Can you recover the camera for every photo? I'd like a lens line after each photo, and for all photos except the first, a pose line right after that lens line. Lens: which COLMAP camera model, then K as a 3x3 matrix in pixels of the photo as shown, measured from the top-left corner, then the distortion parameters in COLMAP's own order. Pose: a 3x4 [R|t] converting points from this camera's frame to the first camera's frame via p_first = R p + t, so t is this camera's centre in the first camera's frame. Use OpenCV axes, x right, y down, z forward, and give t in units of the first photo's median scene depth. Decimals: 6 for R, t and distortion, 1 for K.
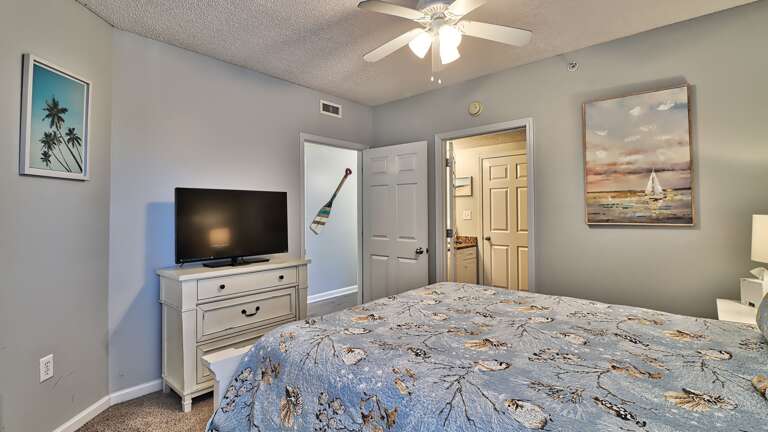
lens RADIAL K [[355.7, 0, 380.8], [0, 355.7, 204.1], [0, 0, 1]] dist [-0.006422, -0.000546]
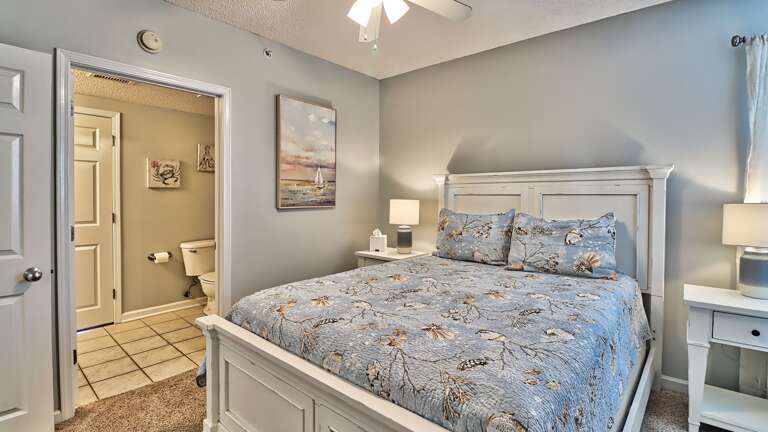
lens RADIAL K [[355.7, 0, 380.8], [0, 355.7, 204.1], [0, 0, 1]] dist [-0.006422, -0.000546]
pose [[-0.010307, -0.018740, 0.999771, -0.550890], [-0.028176, 0.999433, 0.018443, 0.015422], [-0.999550, -0.027980, -0.010829, 0.759987]]
